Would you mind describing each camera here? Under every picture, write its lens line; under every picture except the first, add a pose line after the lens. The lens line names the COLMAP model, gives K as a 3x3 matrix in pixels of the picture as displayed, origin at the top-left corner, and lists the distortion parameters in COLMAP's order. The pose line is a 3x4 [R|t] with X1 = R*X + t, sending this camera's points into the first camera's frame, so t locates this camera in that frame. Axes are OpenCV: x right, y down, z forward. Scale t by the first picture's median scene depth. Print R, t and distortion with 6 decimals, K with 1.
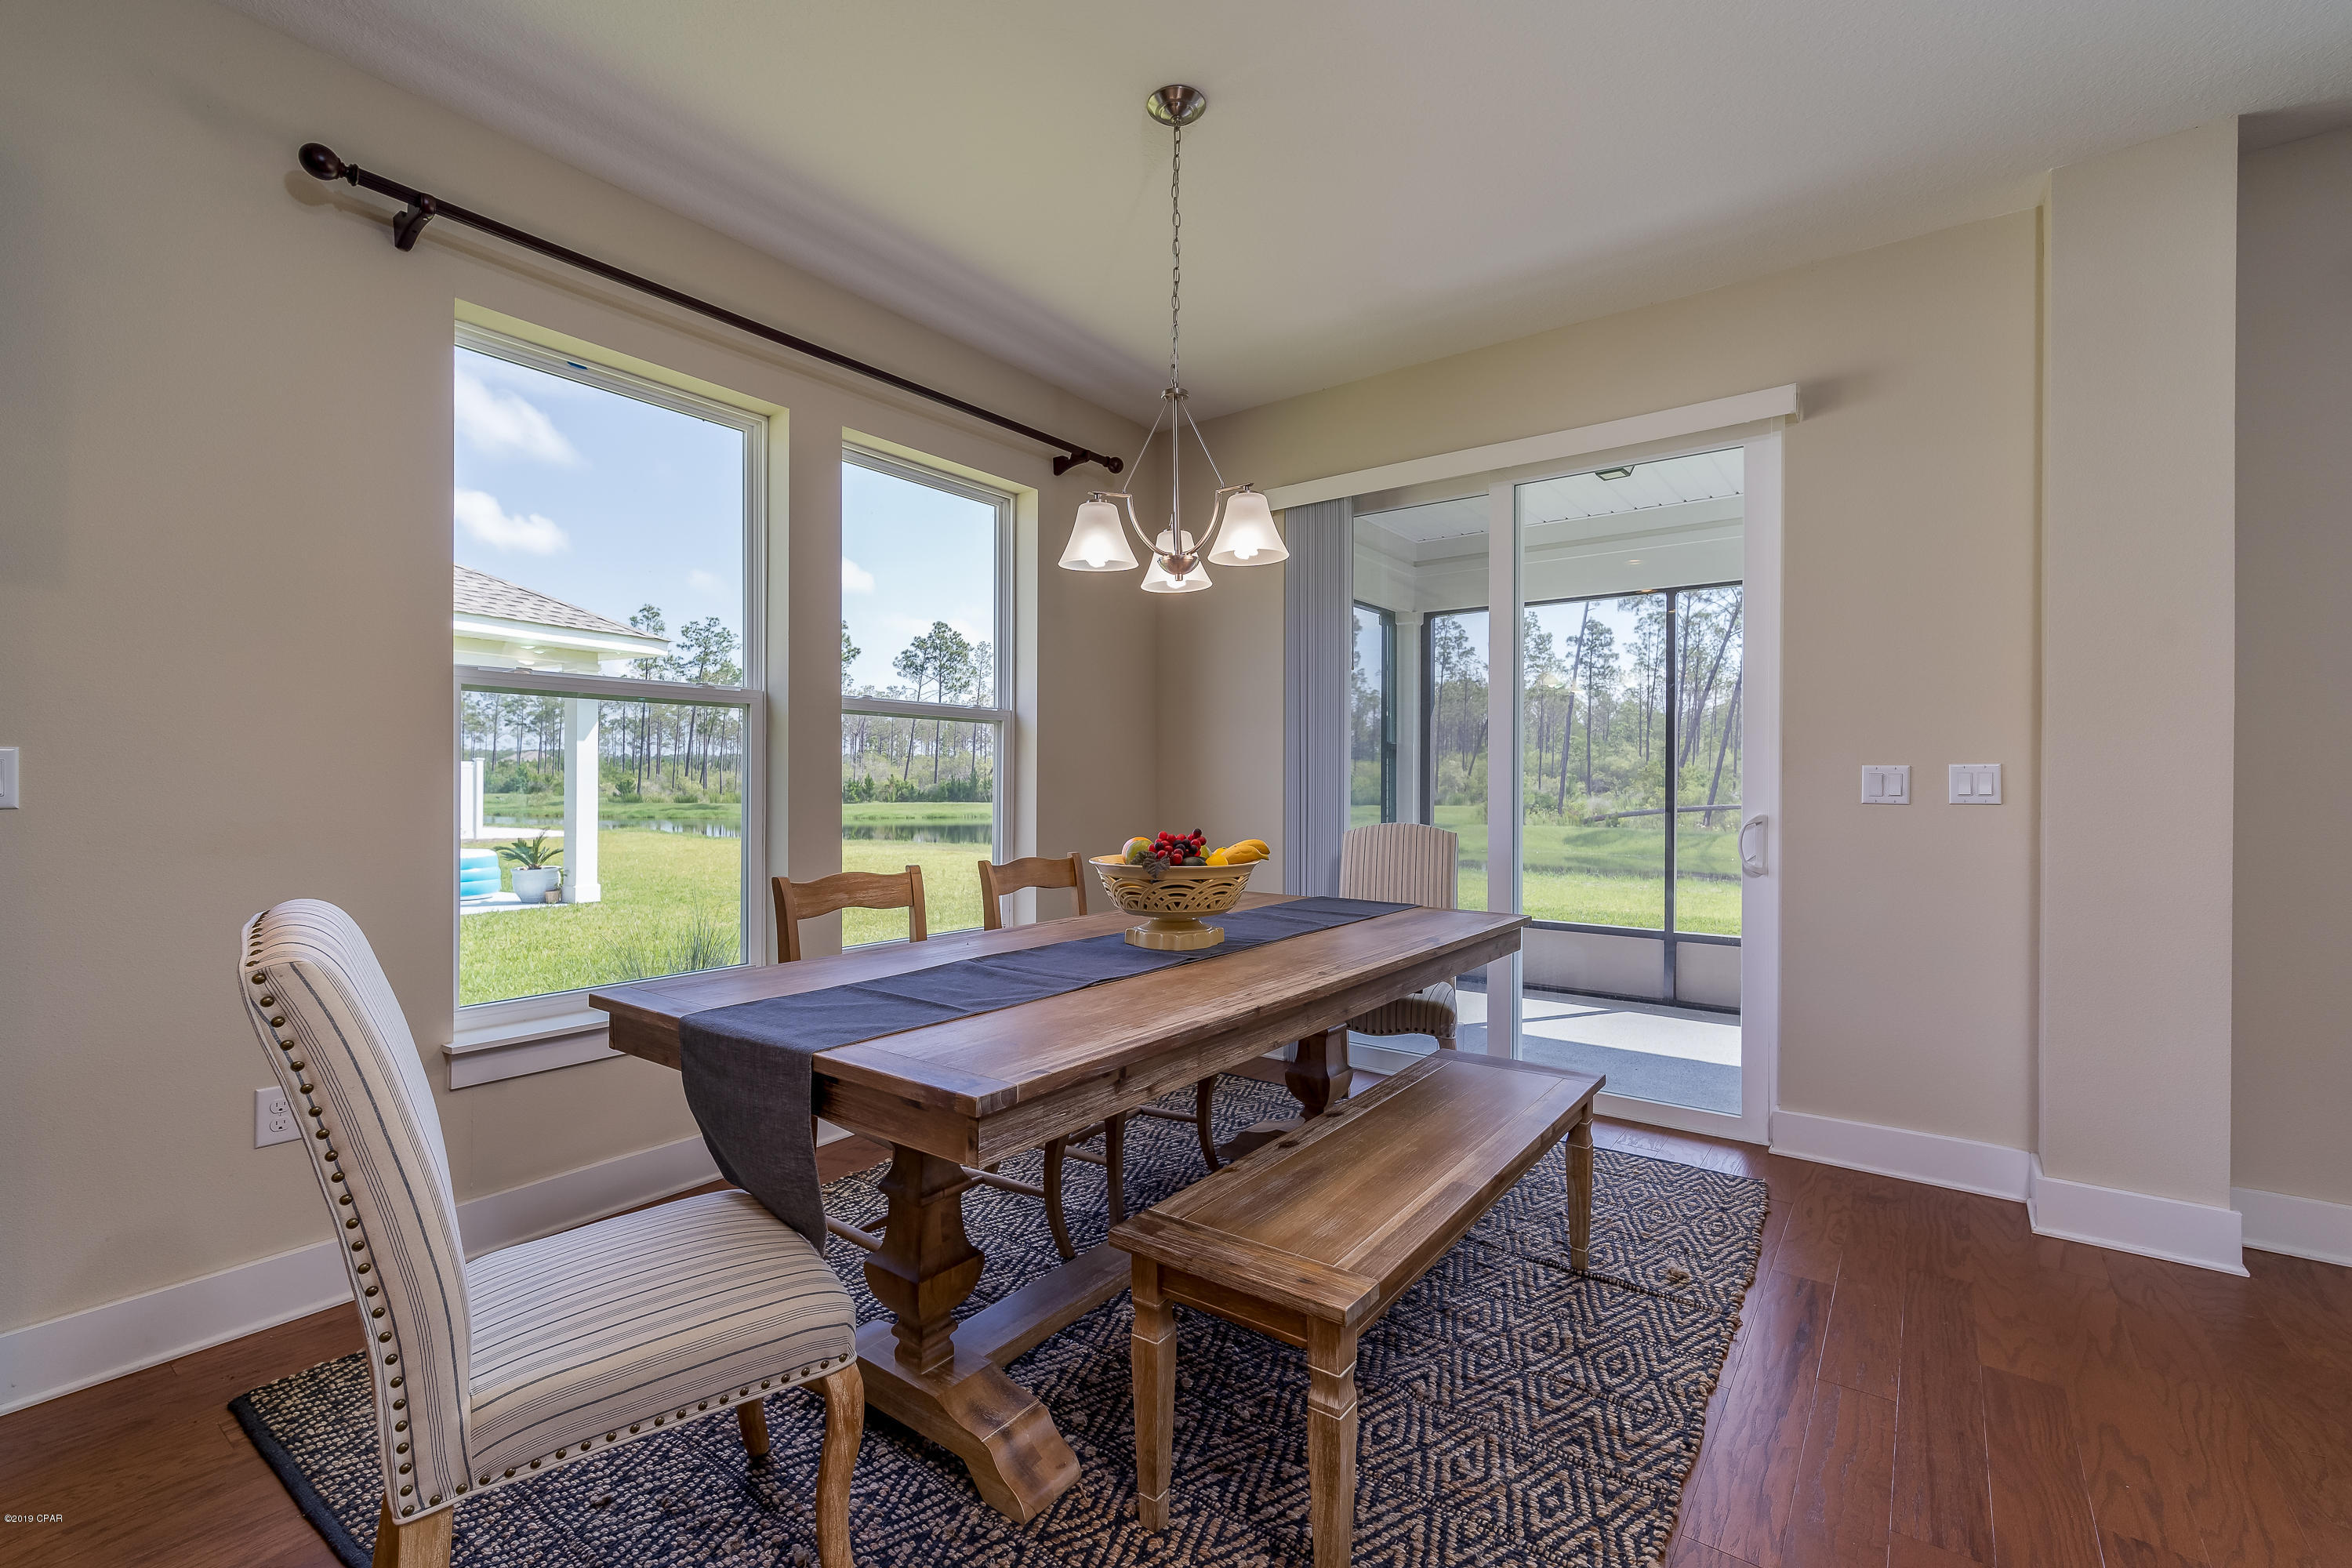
lens RADIAL K [[1020.5, 0, 1173.5], [0, 1020.5, 785.9], [0, 0, 1]] dist [0.001391, 0.000170]
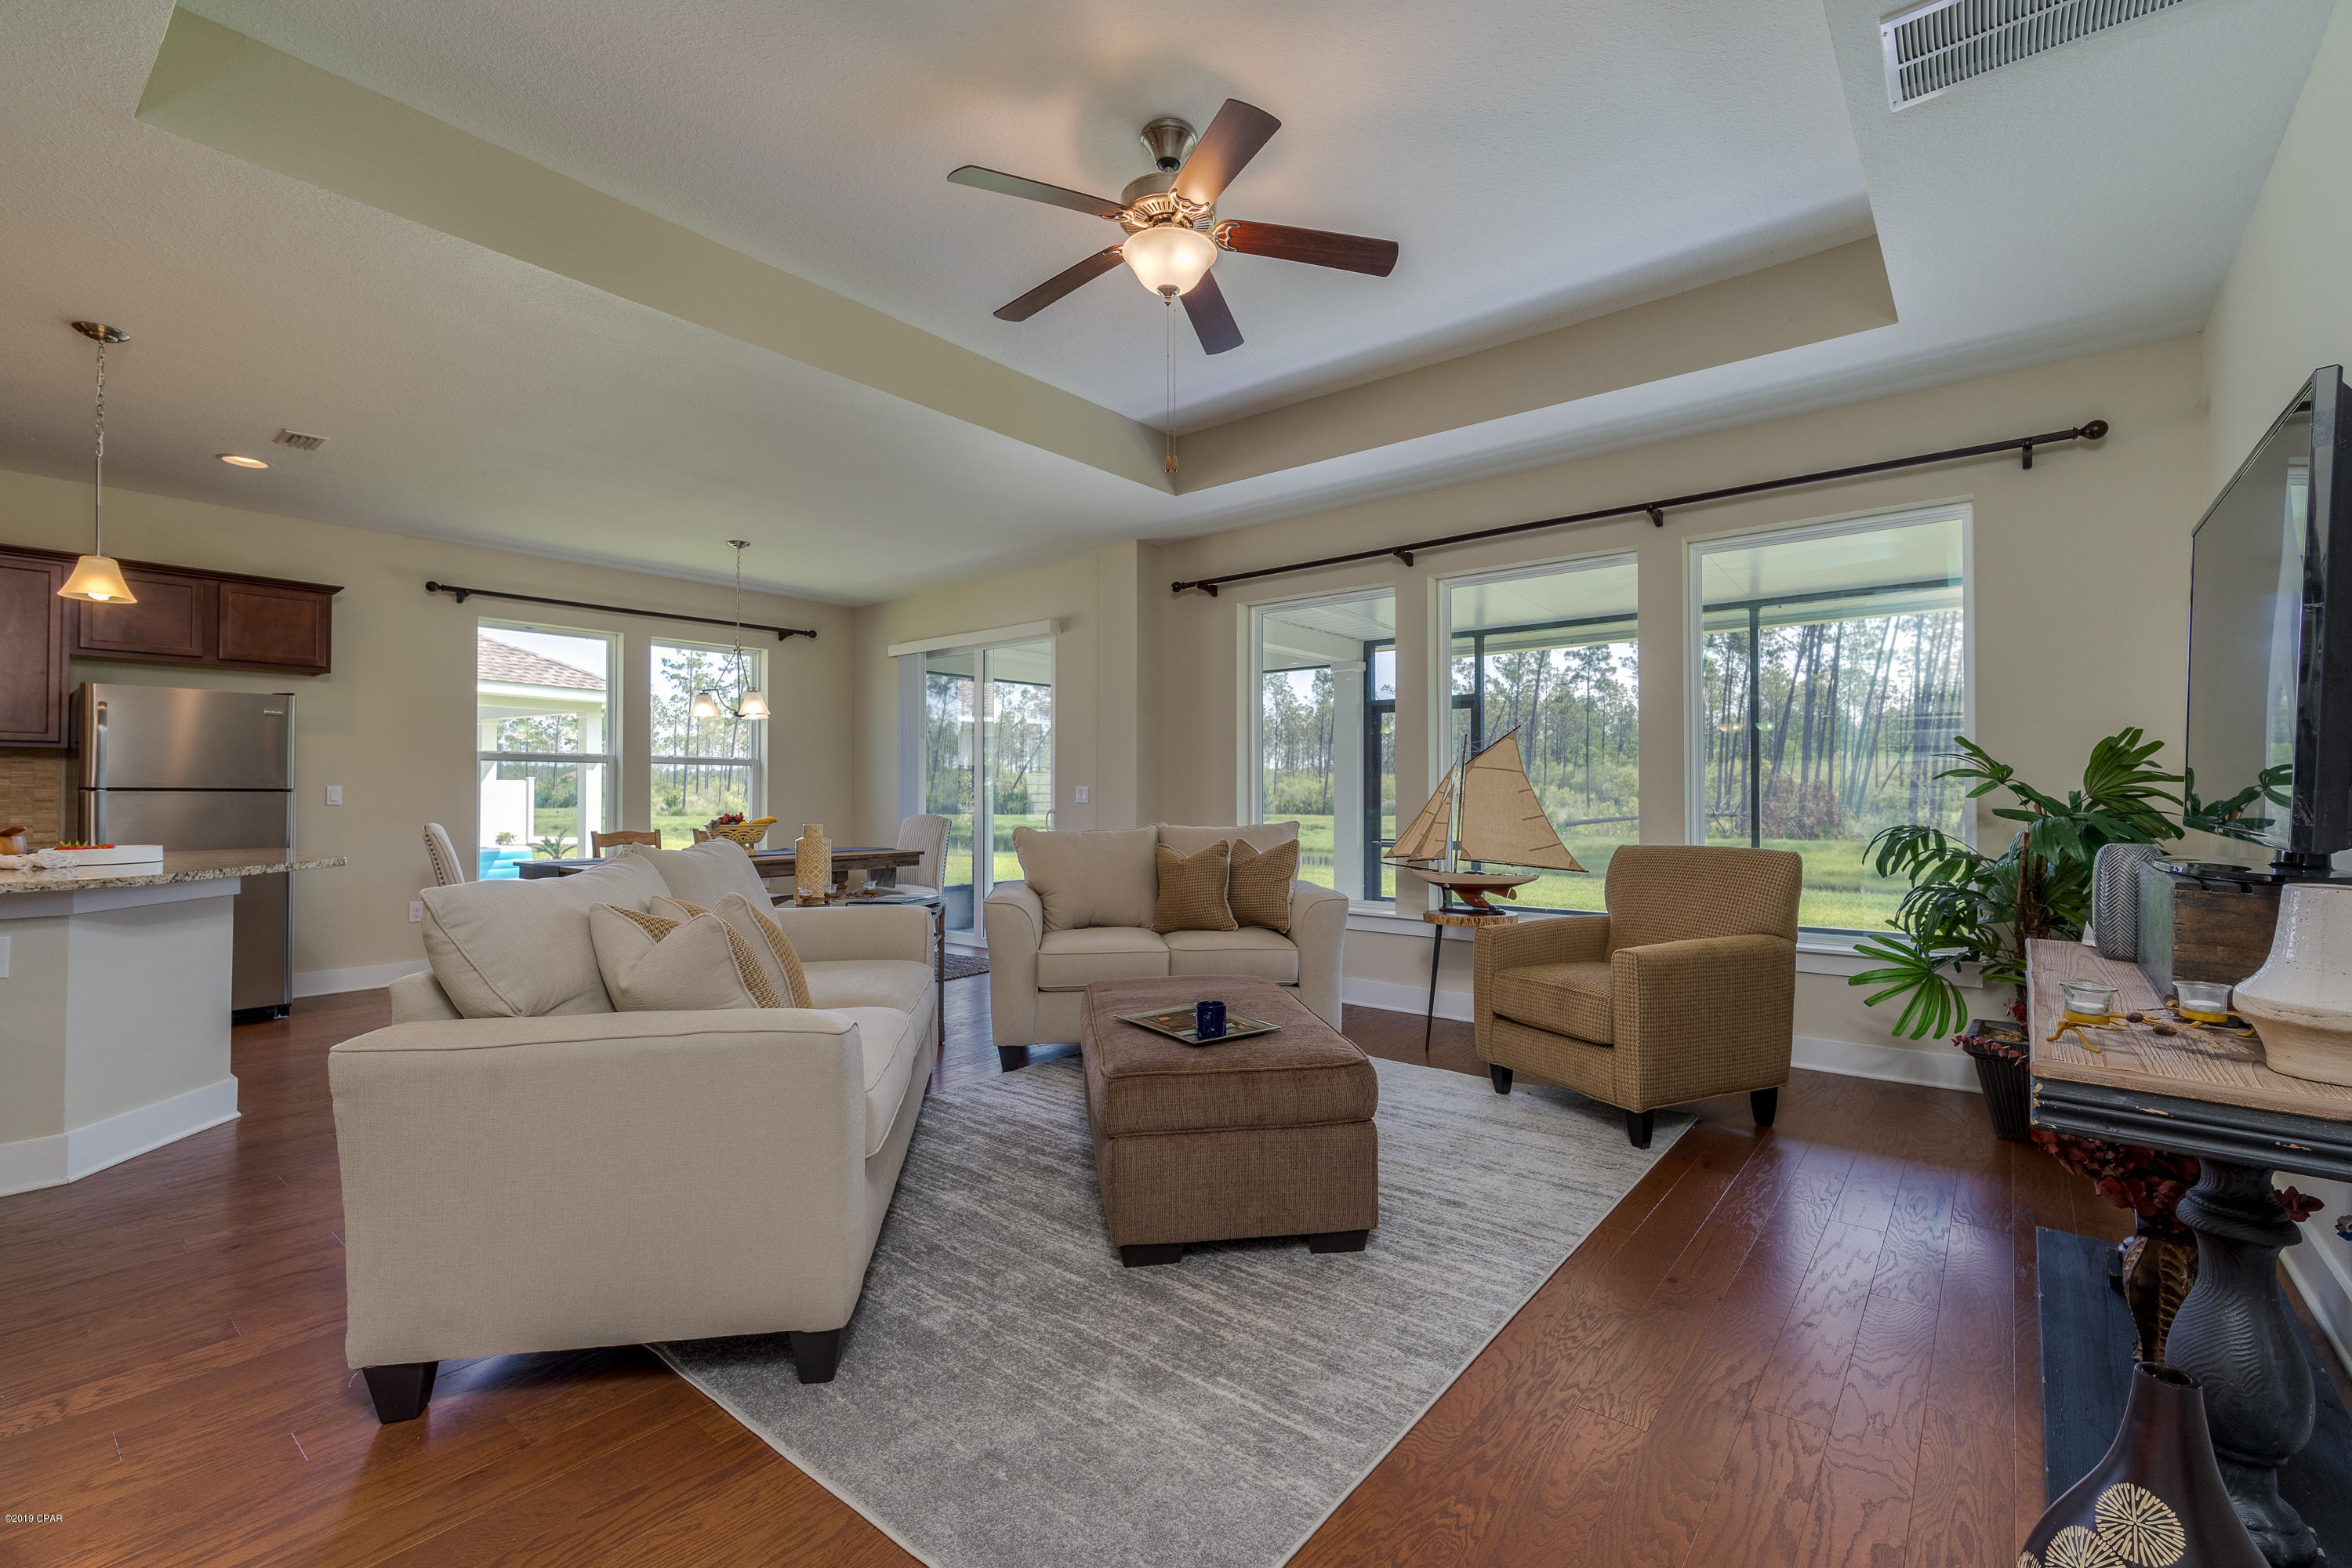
lens RADIAL K [[1020.5, 0, 1178.7], [0, 1020.5, 782.5], [0, 0, 1]] dist [0.001391, 0.000170]
pose [[0.999148, -0.005641, -0.040875, 0.318134], [0.005020, 0.999870, -0.015300, 0.002718], [0.040956, 0.015082, 0.999047, -0.409635]]
